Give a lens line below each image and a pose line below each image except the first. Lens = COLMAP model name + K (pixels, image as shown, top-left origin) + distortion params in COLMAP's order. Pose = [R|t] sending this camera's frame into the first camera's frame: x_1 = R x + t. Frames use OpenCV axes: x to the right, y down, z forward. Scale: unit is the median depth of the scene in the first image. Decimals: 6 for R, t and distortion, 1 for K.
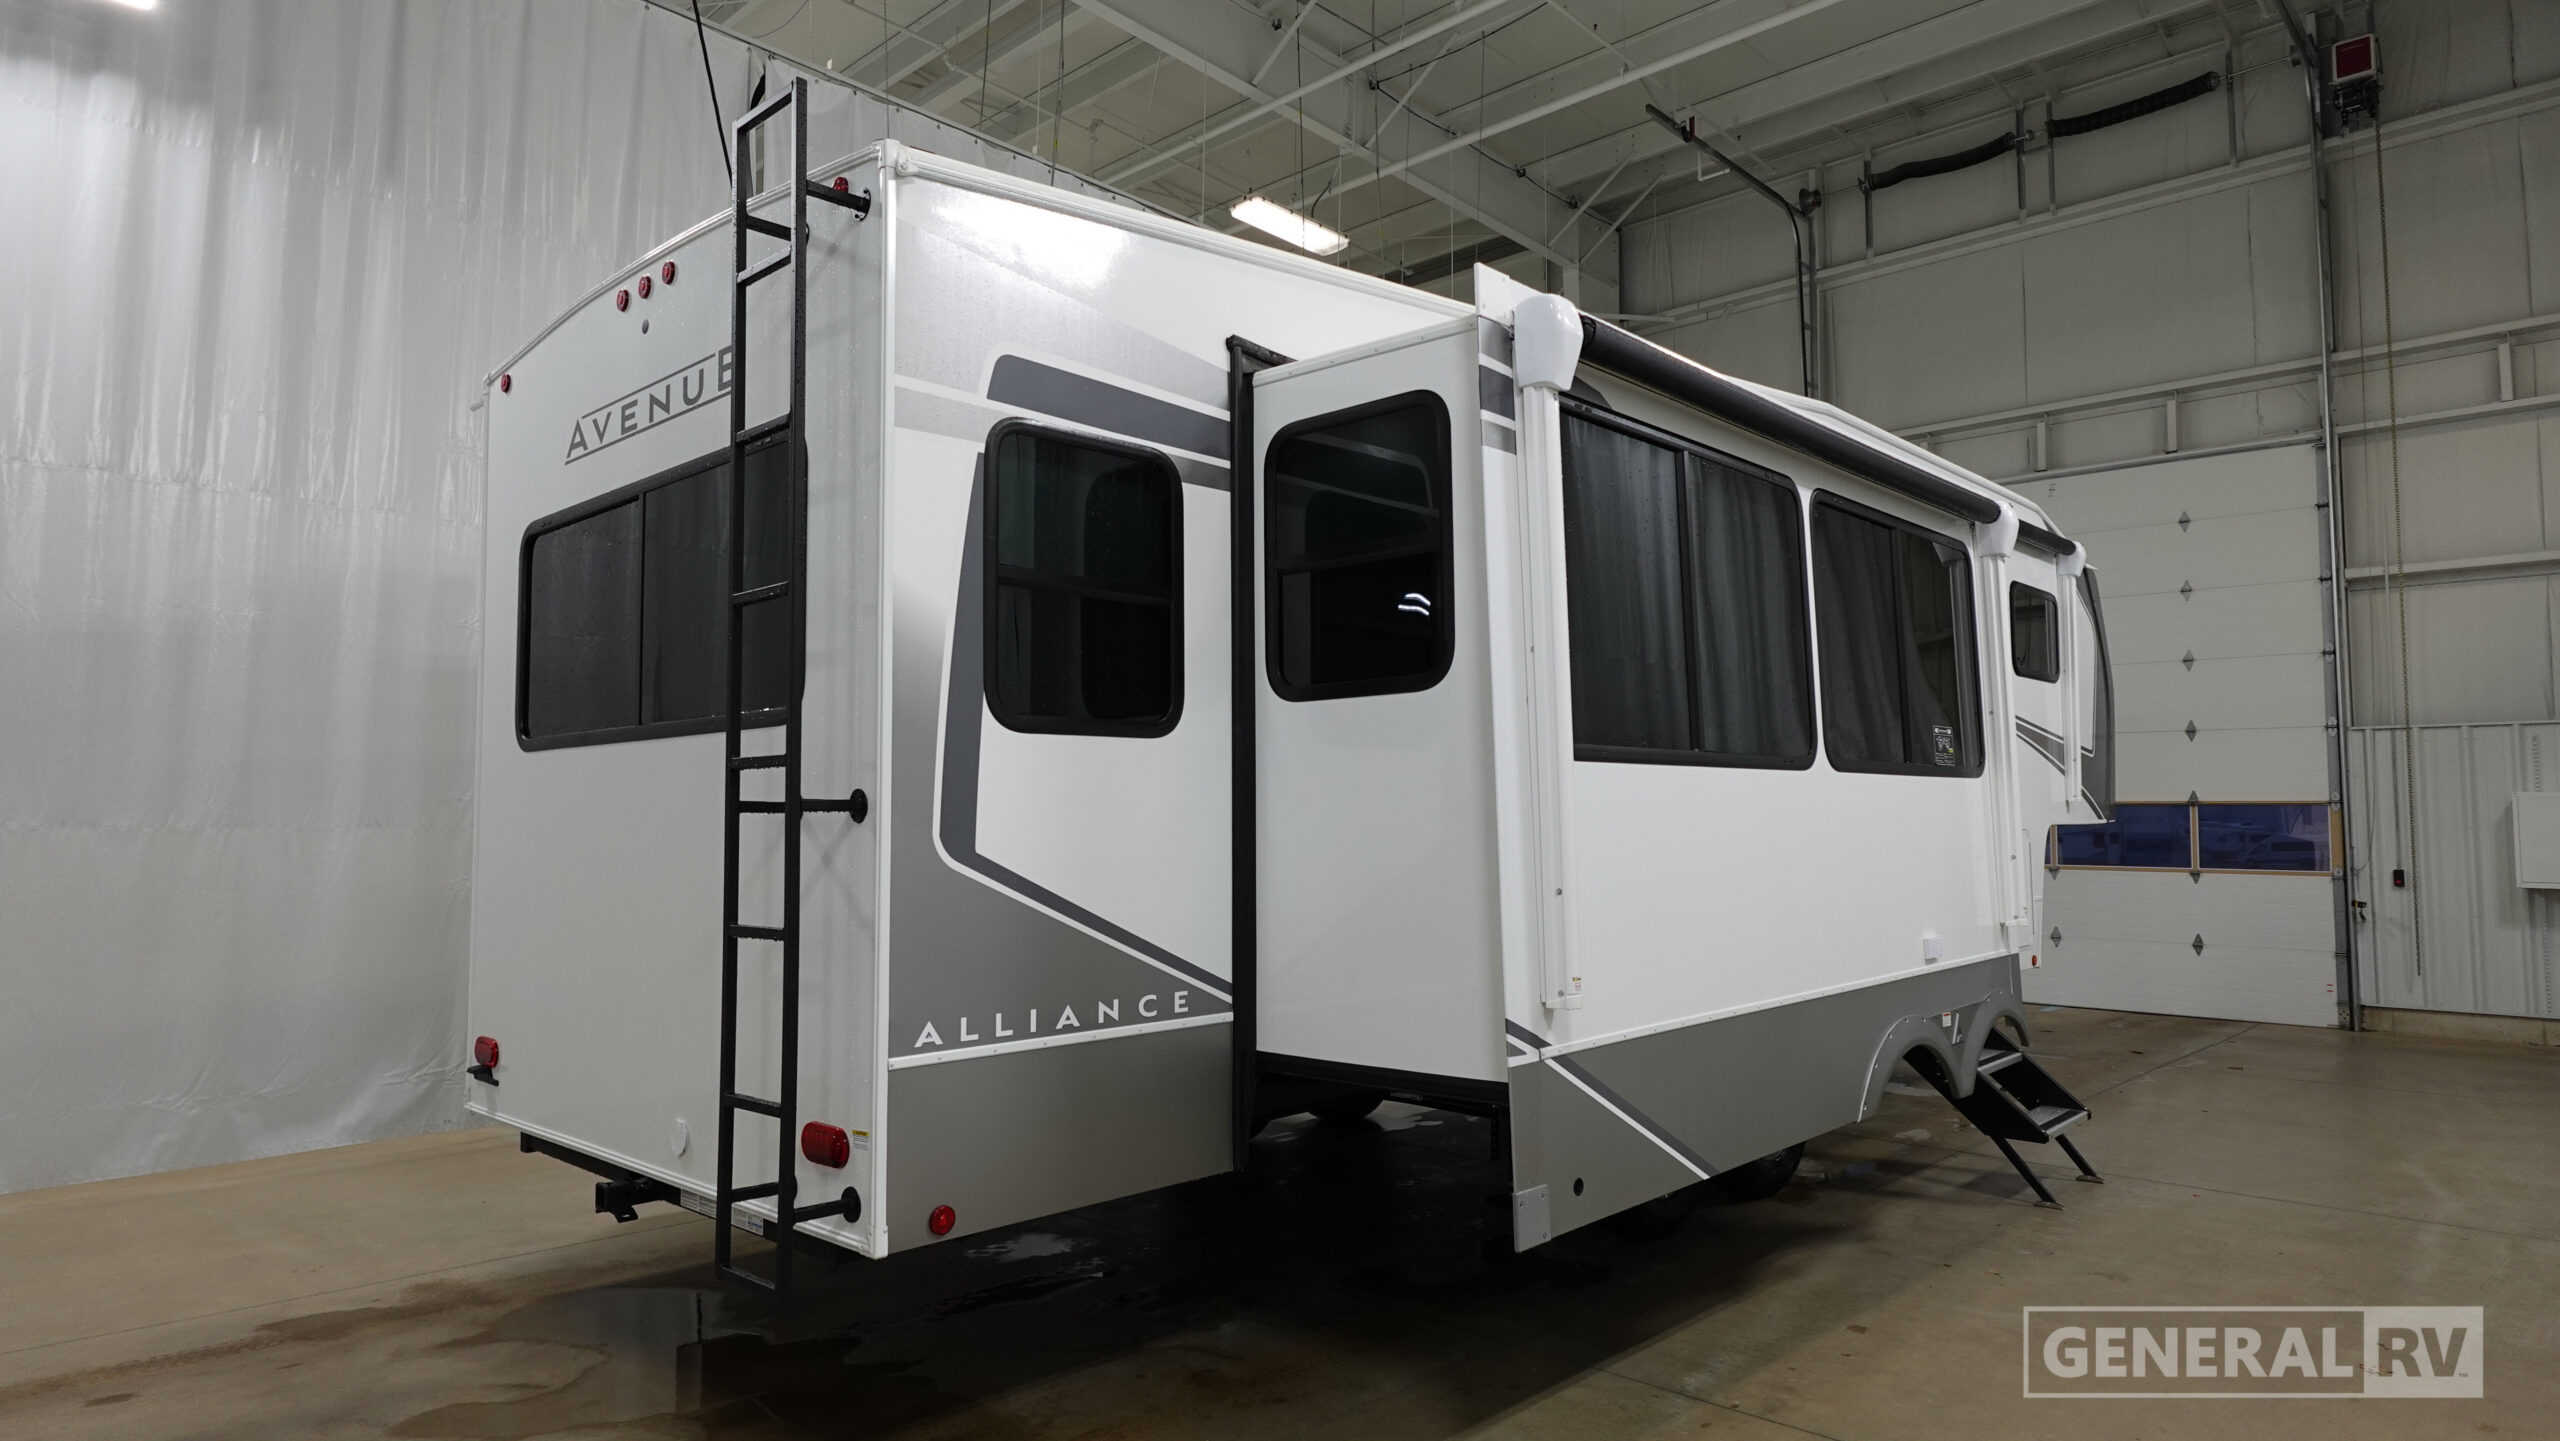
lens RADIAL K [[1461.9, 0, 1295.3], [0, 1461.9, 721.8], [0, 0, 1]] dist [-0.003627, 0.001541]
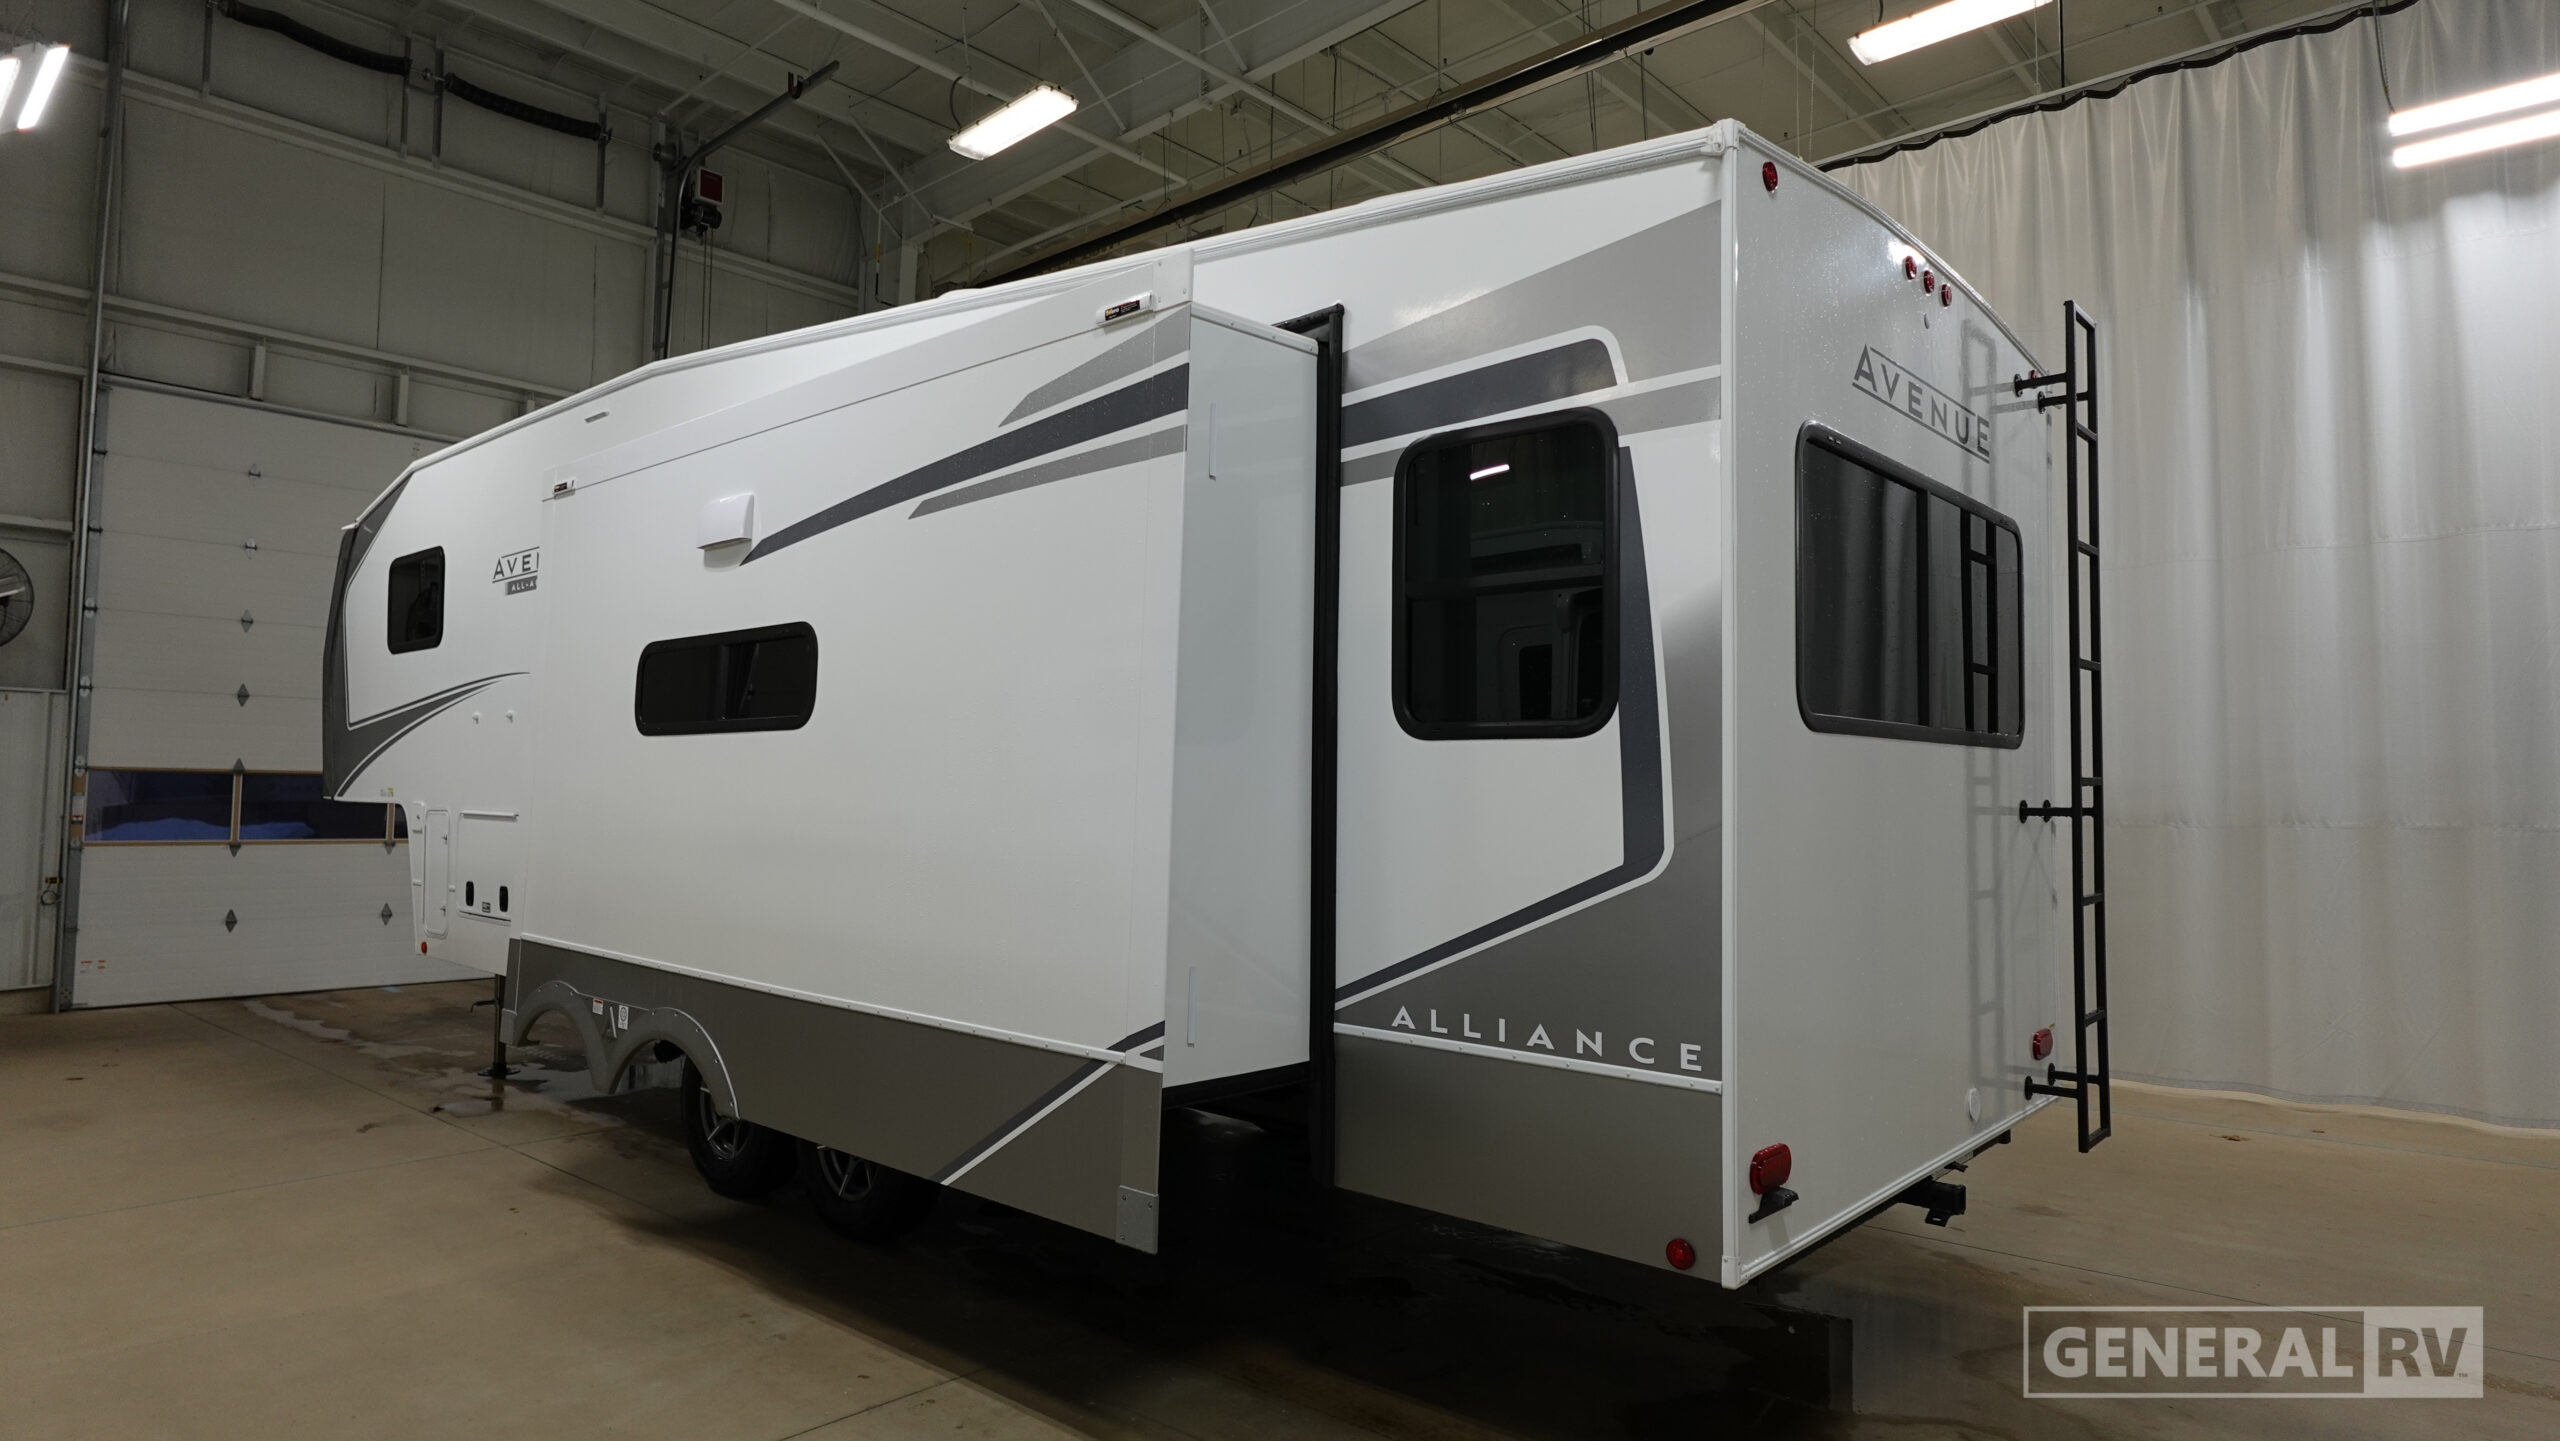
lens RADIAL K [[1461.9, 0, 1295.3], [0, 1461.9, 721.8], [0, 0, 1]] dist [-0.003627, 0.001541]
pose [[-0.037554, 0.050055, 0.998040, -0.439608], [-0.077913, 0.995558, -0.052862, 0.024592], [-0.996253, -0.079746, -0.033487, 0.426003]]
